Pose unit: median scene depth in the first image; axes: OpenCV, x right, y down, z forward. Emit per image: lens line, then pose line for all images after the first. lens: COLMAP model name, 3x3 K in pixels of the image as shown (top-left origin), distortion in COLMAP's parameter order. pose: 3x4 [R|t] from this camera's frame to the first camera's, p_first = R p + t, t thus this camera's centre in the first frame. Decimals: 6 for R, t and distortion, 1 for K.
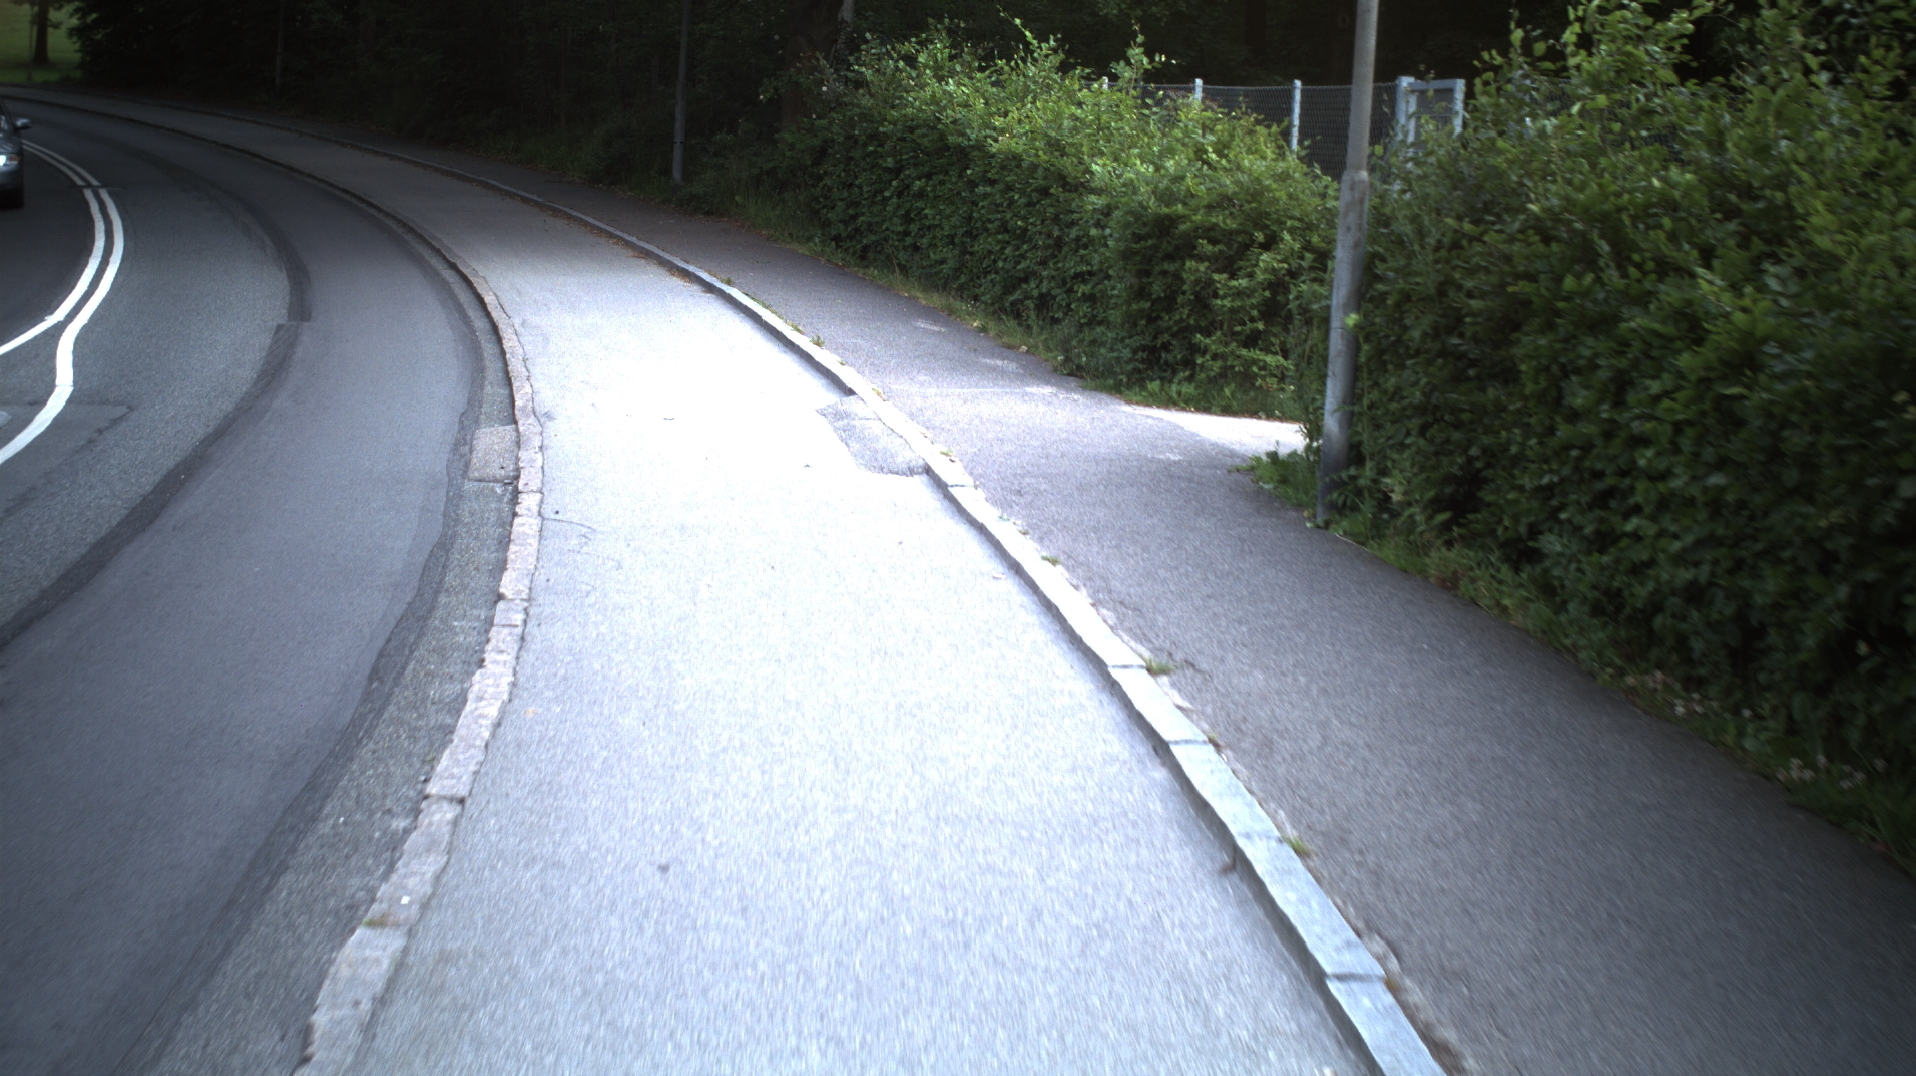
lens RADIAL K [[3274.2, 0, 958.0], [0, 3274.2, 538.0], [0, 0, 1]] dist [-0.230517, -0.119667]
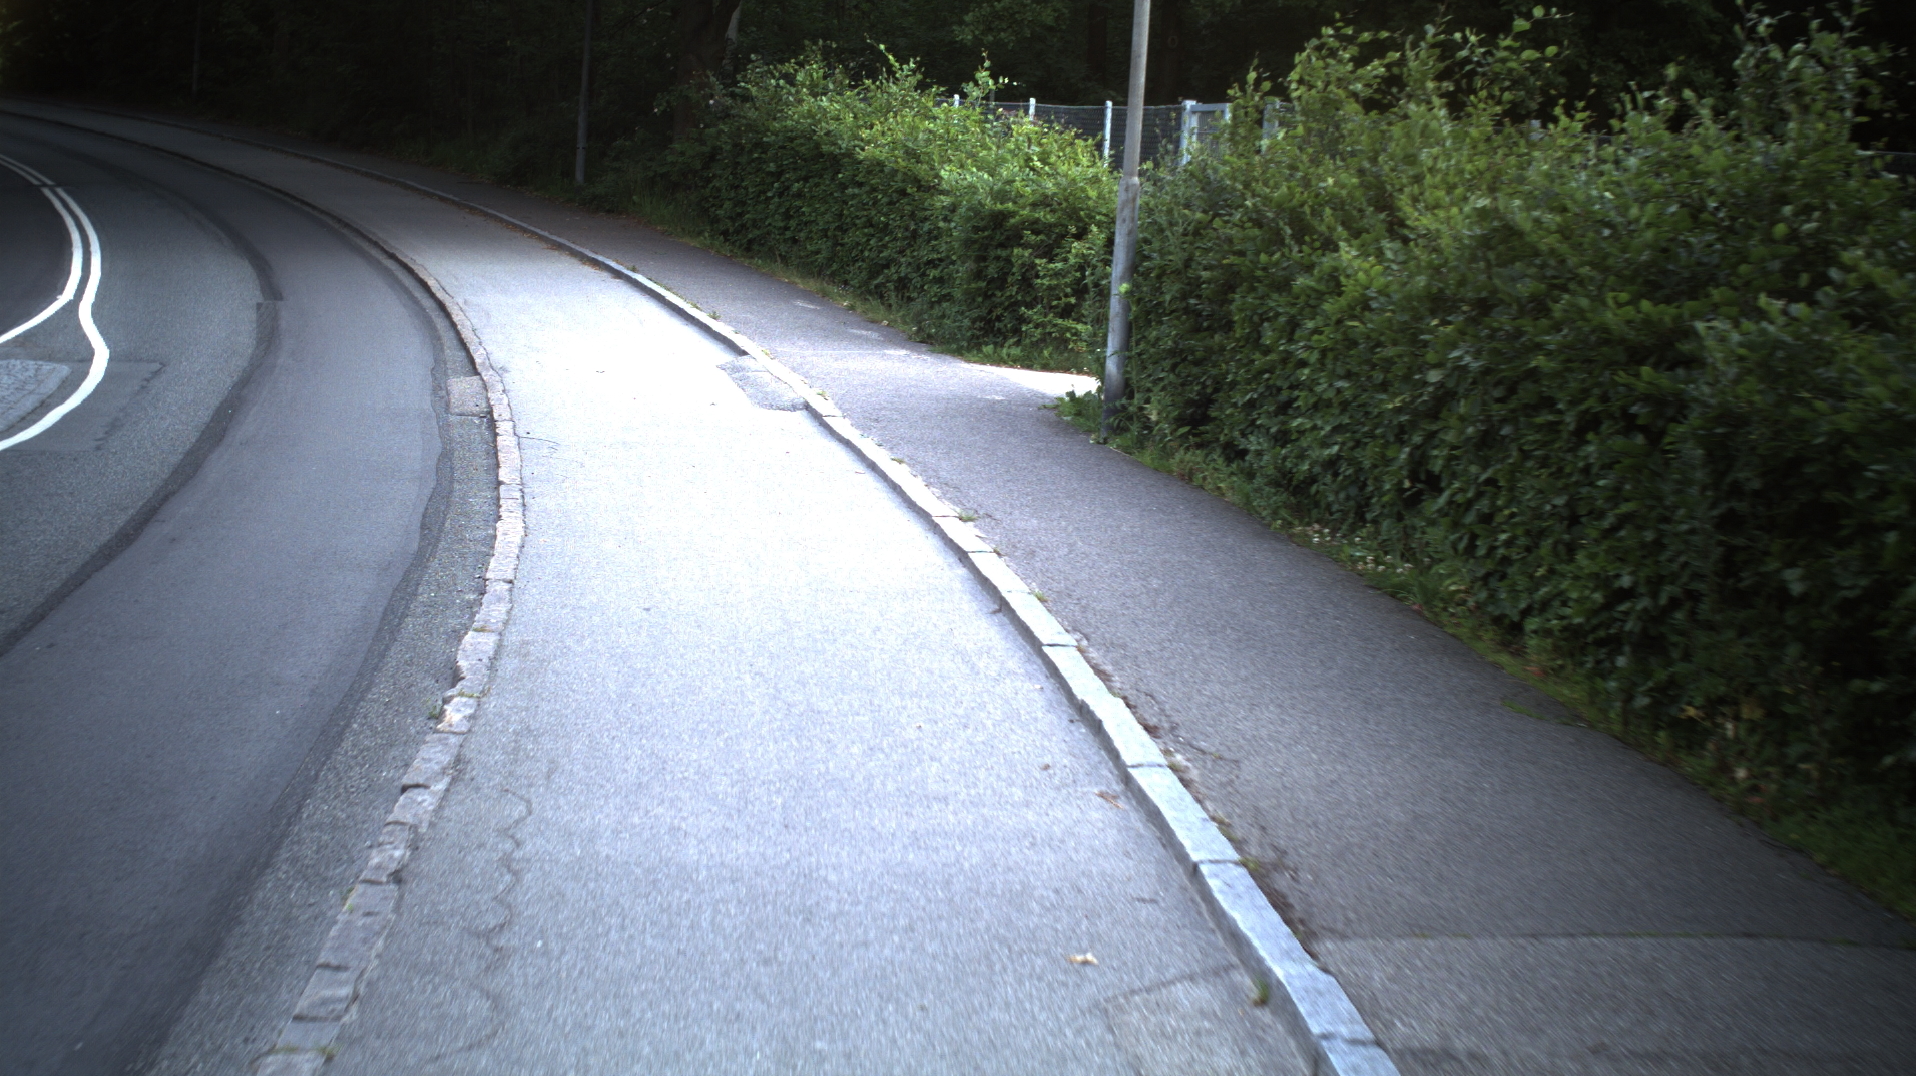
lens RADIAL K [[3274.2, 0, 958.0], [0, 3274.2, 538.0], [0, 0, 1]] dist [-0.230517, -0.119667]
pose [[0.999247, 0.000034, 0.038793, 0.000214], [-0.000016, 1.000000, -0.000460, 0.021510], [-0.038793, 0.000459, 0.999247, -0.200350]]
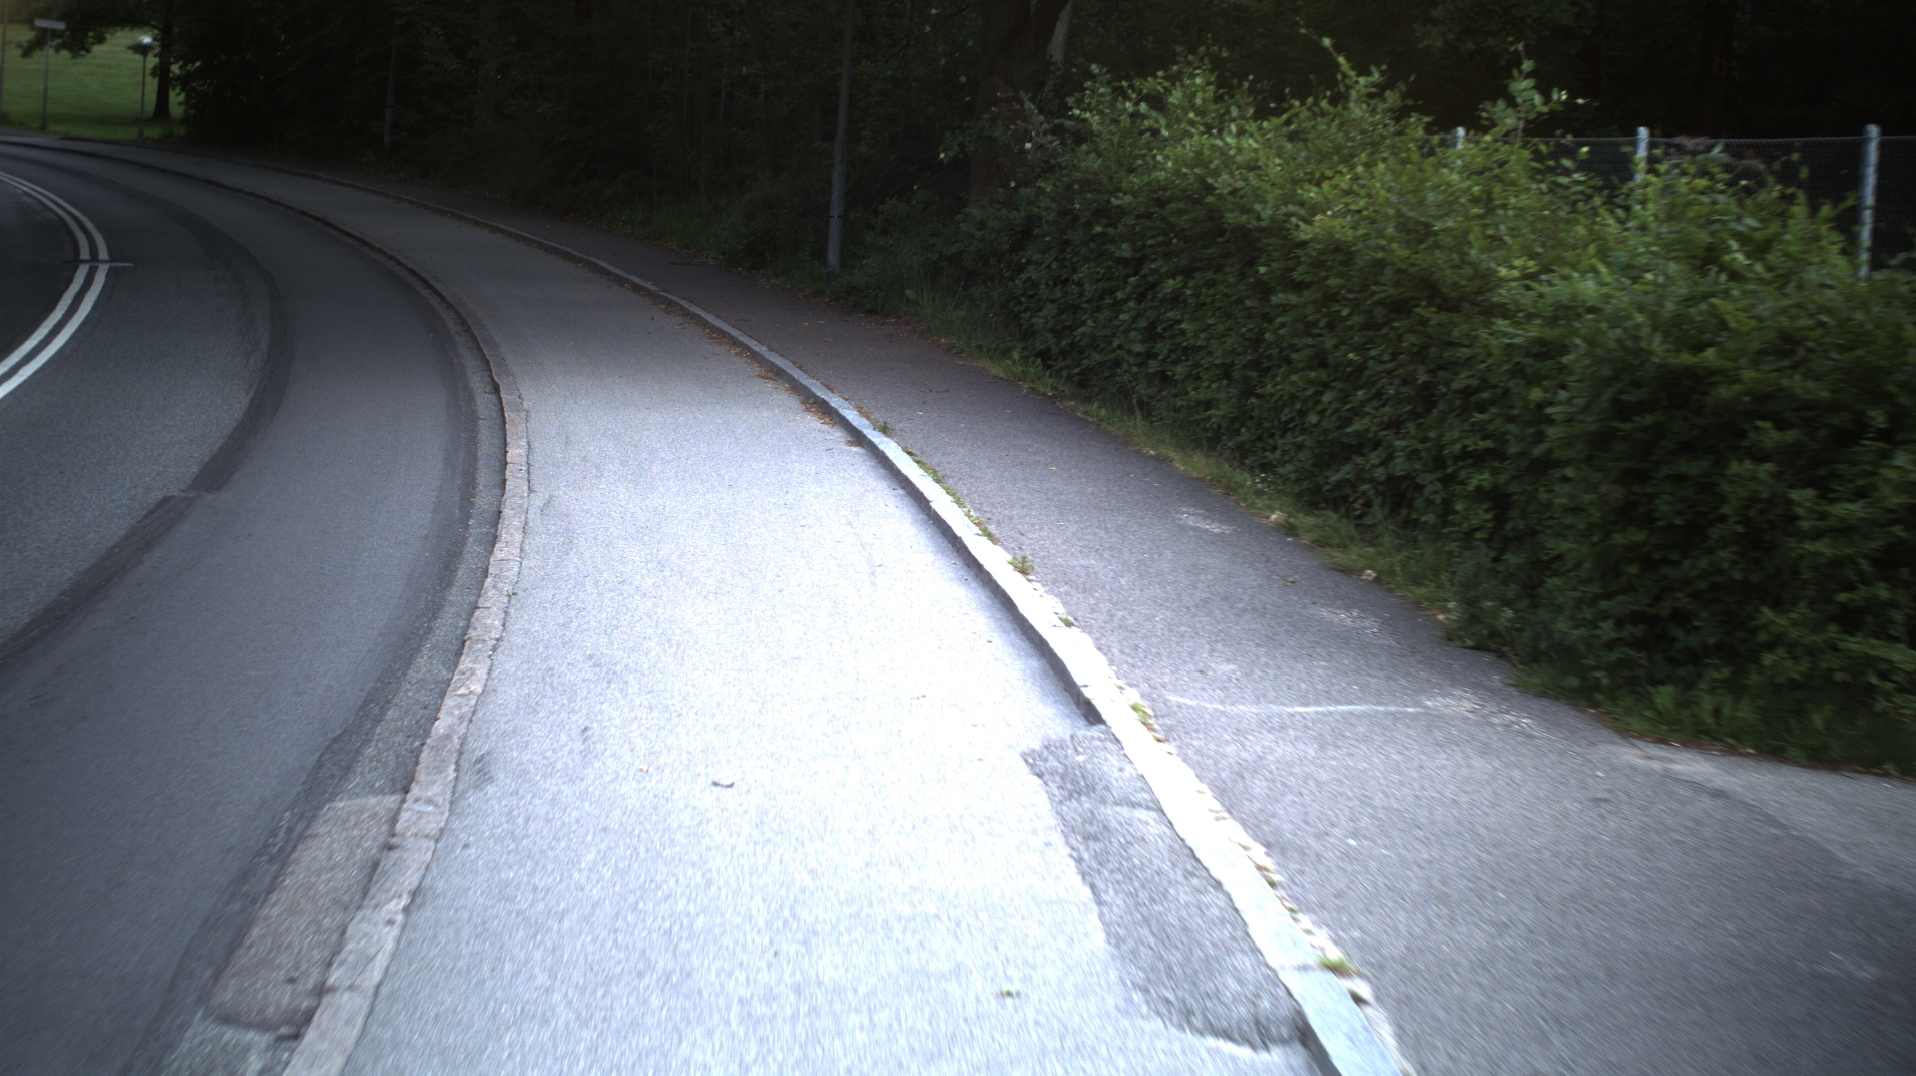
lens RADIAL K [[3274.2, 0, 958.0], [0, 3274.2, 538.0], [0, 0, 1]] dist [-0.230517, -0.119667]
pose [[0.998252, 0.016656, -0.056713, -0.020373], [-0.017960, 0.999584, -0.022566, -0.048693], [0.056314, 0.023545, 0.998135, 0.397252]]
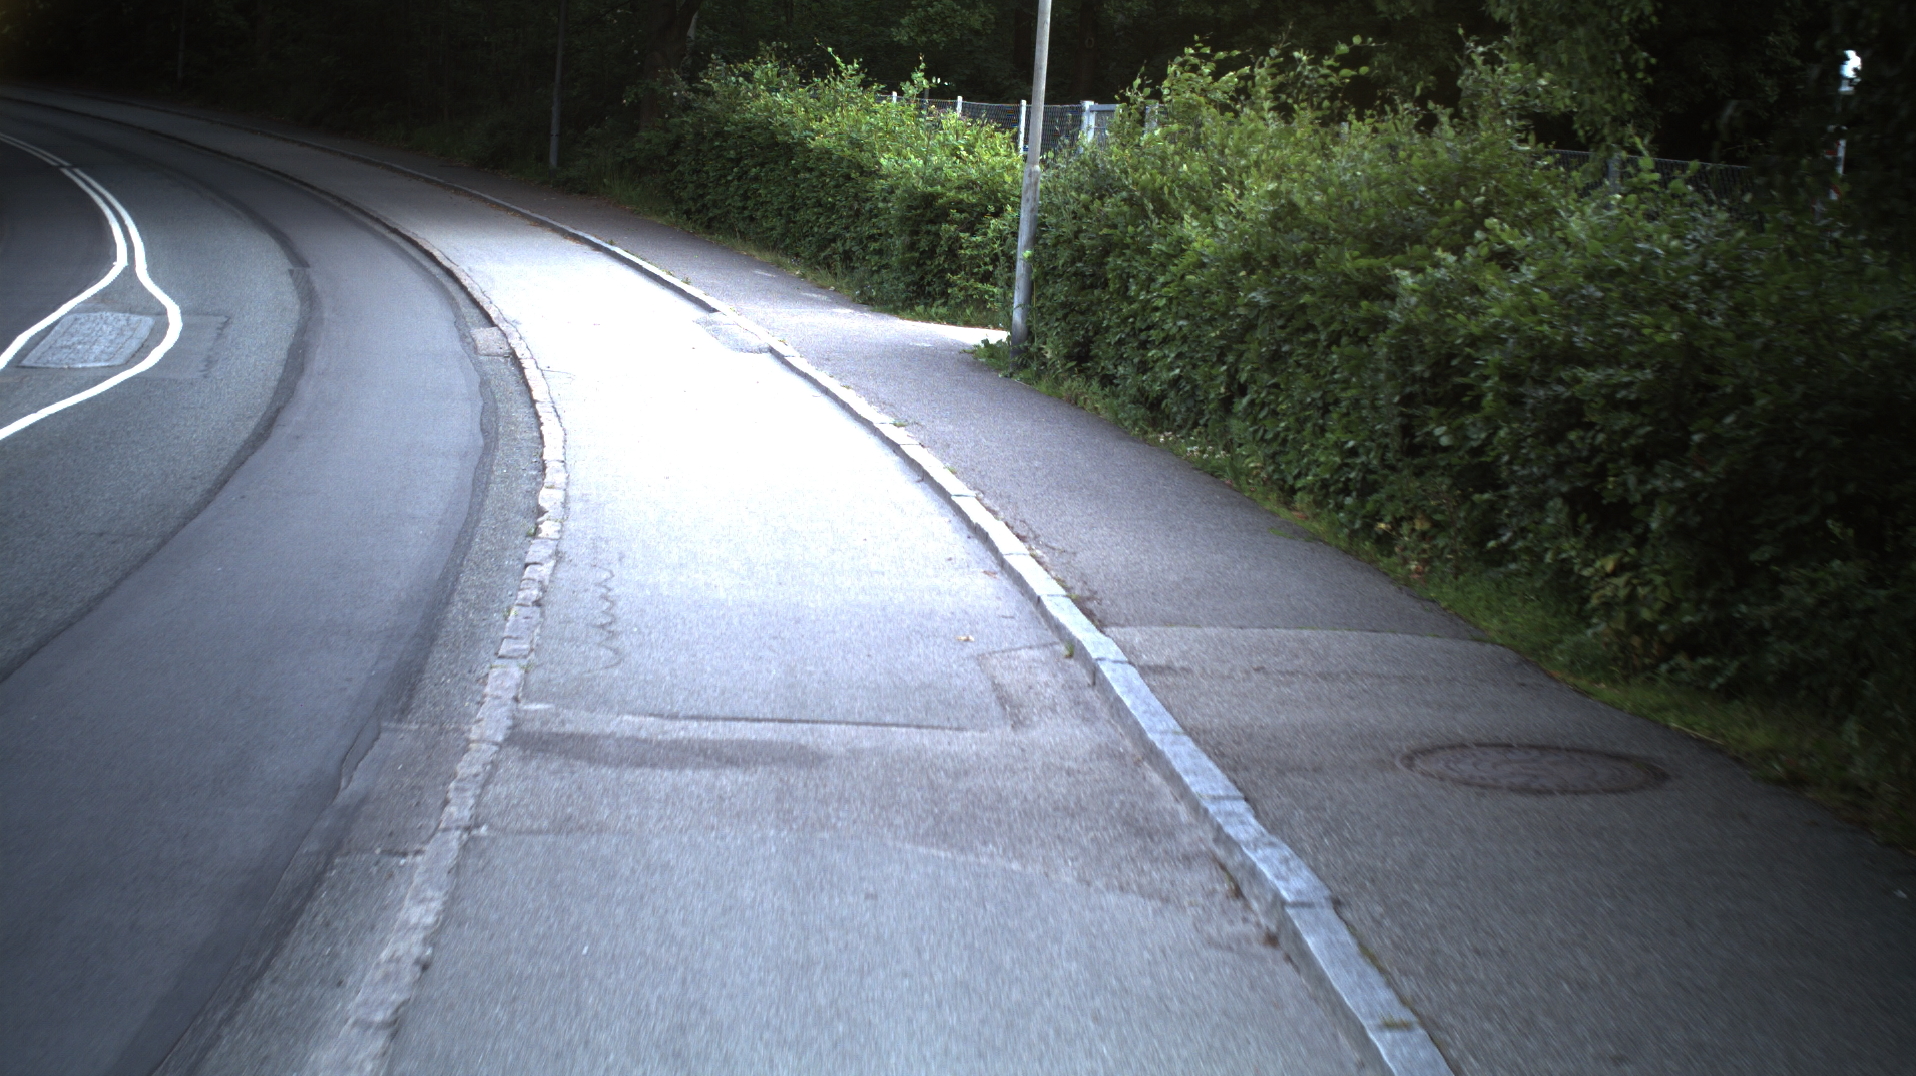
lens RADIAL K [[3274.2, 0, 958.0], [0, 3274.2, 538.0], [0, 0, 1]] dist [-0.230517, -0.119667]
pose [[0.998311, 0.004266, 0.057941, -0.006733], [-0.004499, 0.999982, 0.003894, 0.042883], [-0.057924, -0.004148, 0.998312, -0.398728]]
